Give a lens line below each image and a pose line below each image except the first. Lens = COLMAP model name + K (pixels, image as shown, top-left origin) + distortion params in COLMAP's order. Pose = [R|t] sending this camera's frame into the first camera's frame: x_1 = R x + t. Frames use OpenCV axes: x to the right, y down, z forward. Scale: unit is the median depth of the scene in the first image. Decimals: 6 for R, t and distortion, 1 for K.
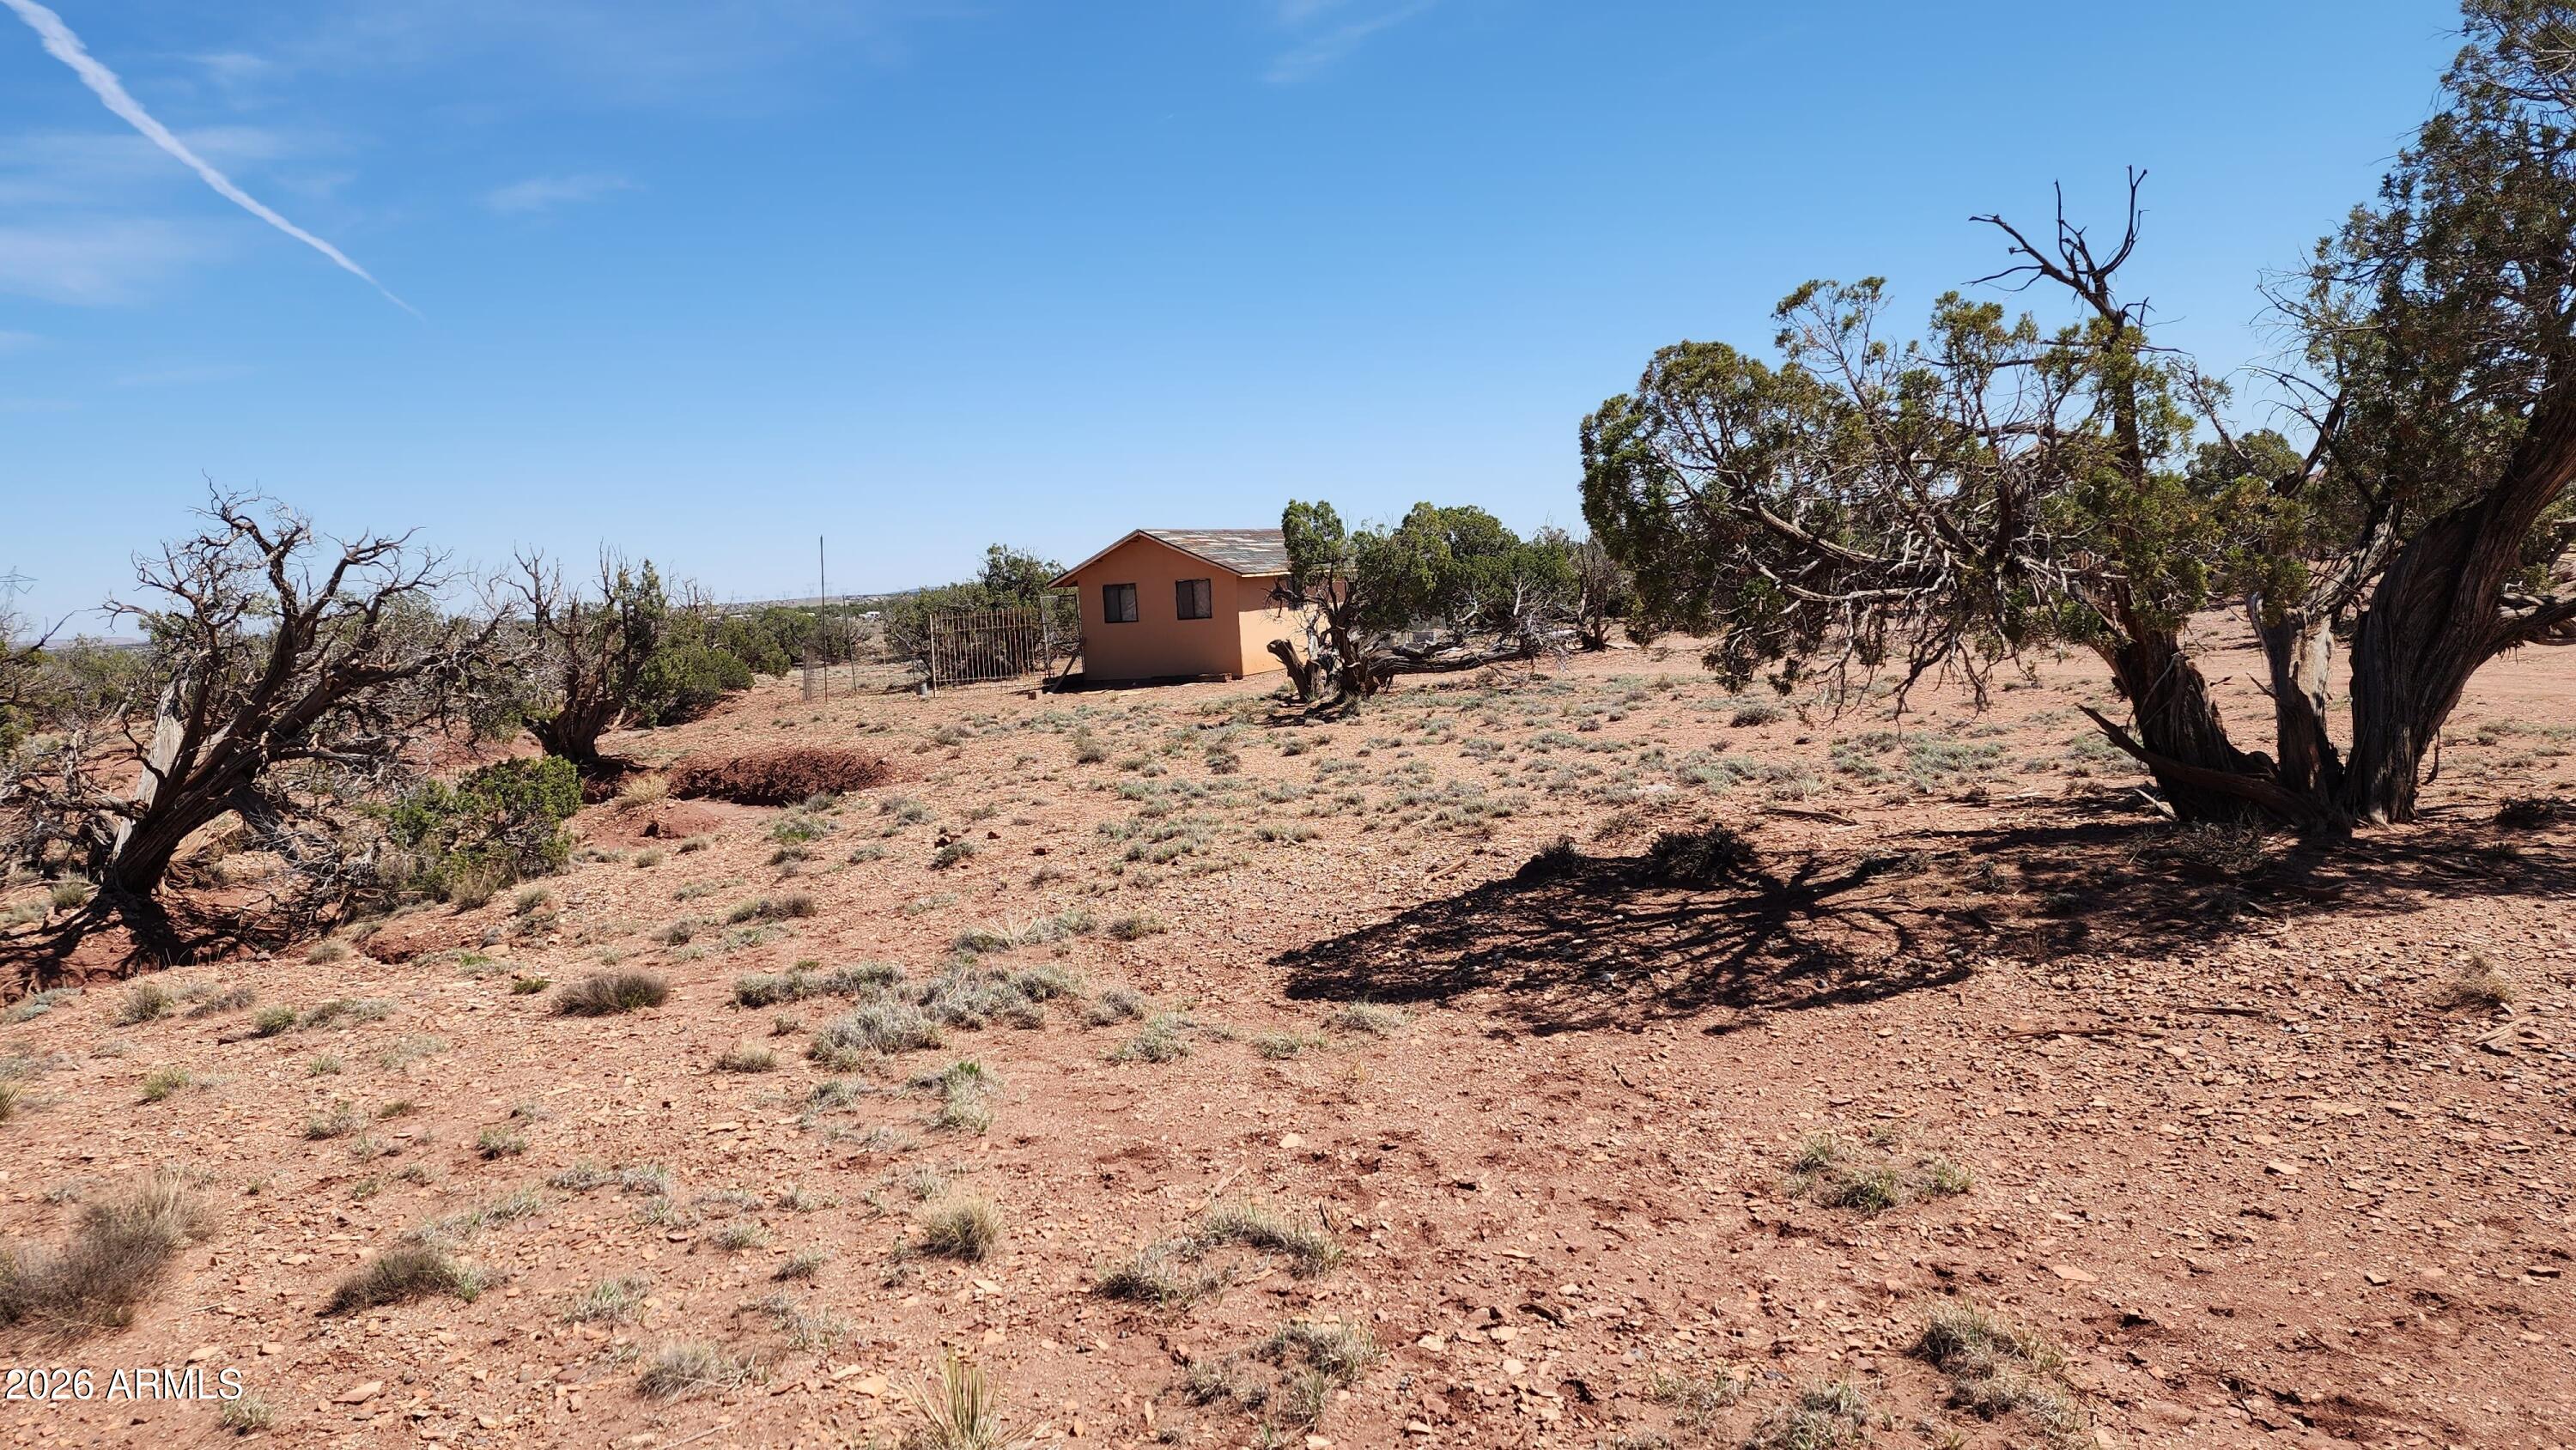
lens RADIAL K [[1750.3, 0, 1280.4], [0, 1750.3, 740.3], [0, 0, 1]] dist [0.086031, -0.059066]
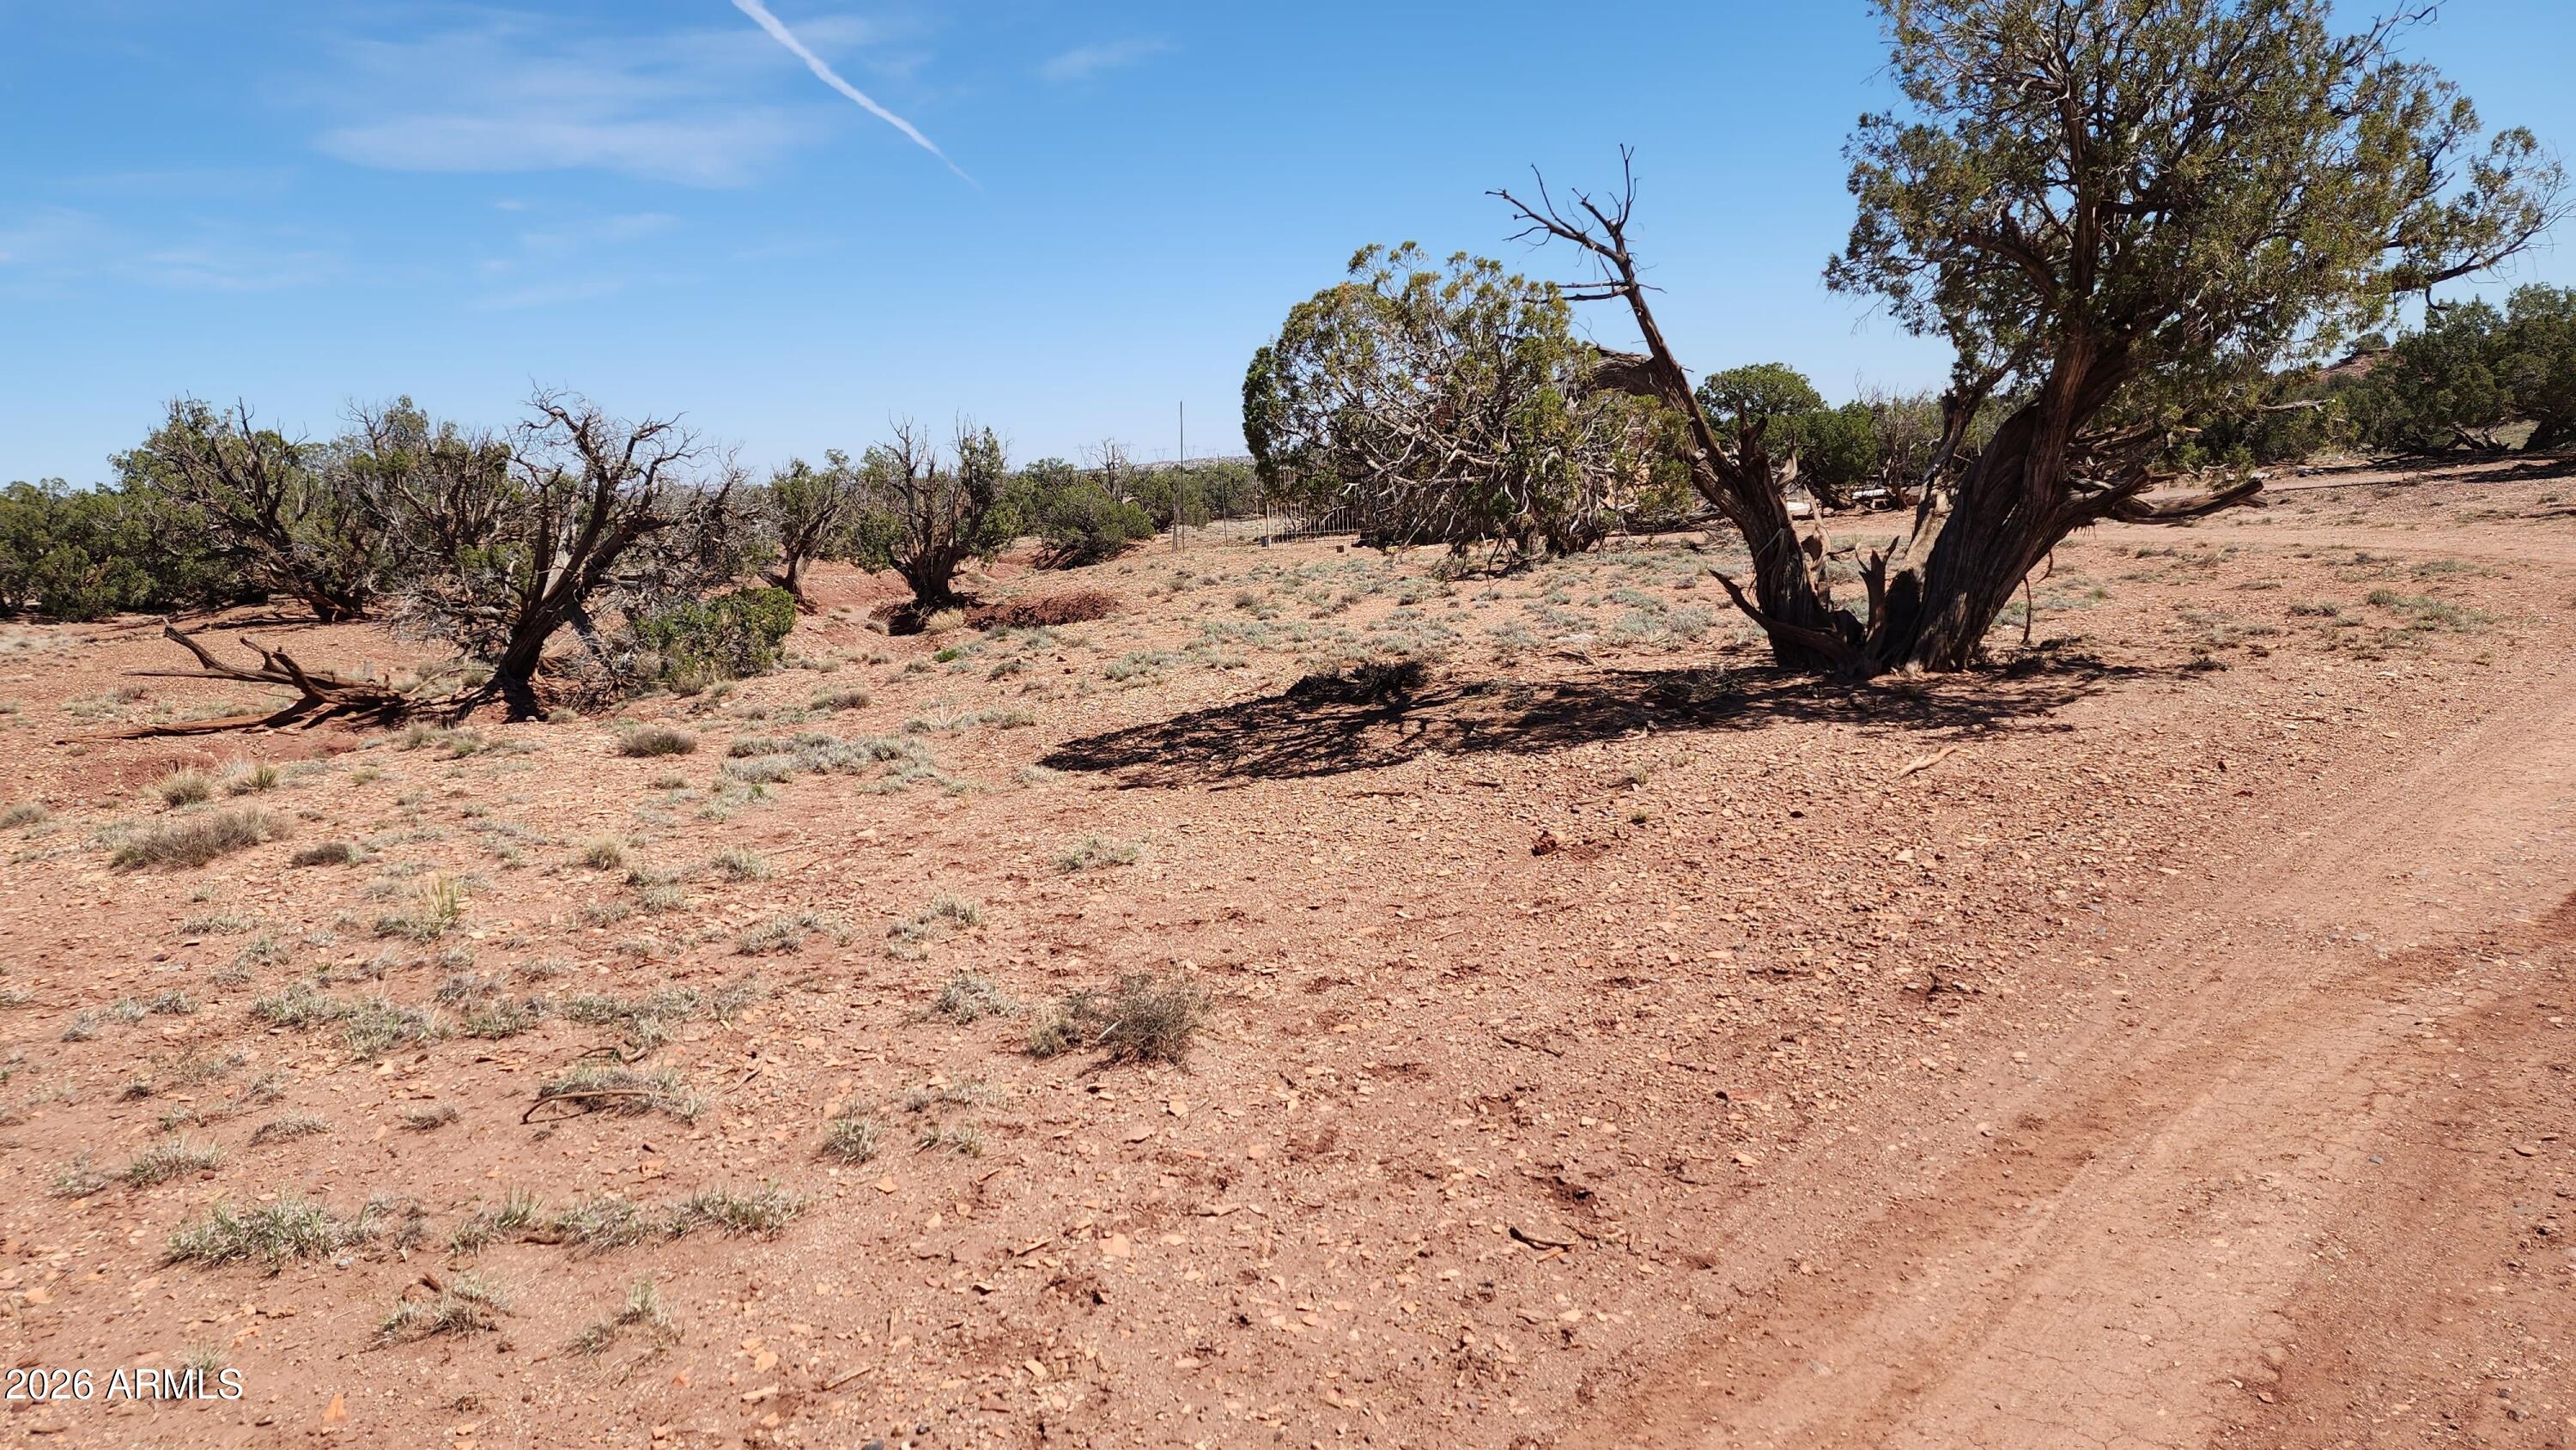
lens RADIAL K [[1750.3, 0, 1280.2], [0, 1750.3, 731.0], [0, 0, 1]] dist [0.086031, -0.059066]
pose [[0.960499, 0.045513, -0.274536, 0.326653], [-0.024010, 0.996410, 0.081184, -0.000403], [0.277245, -0.071386, 0.958144, -0.165942]]
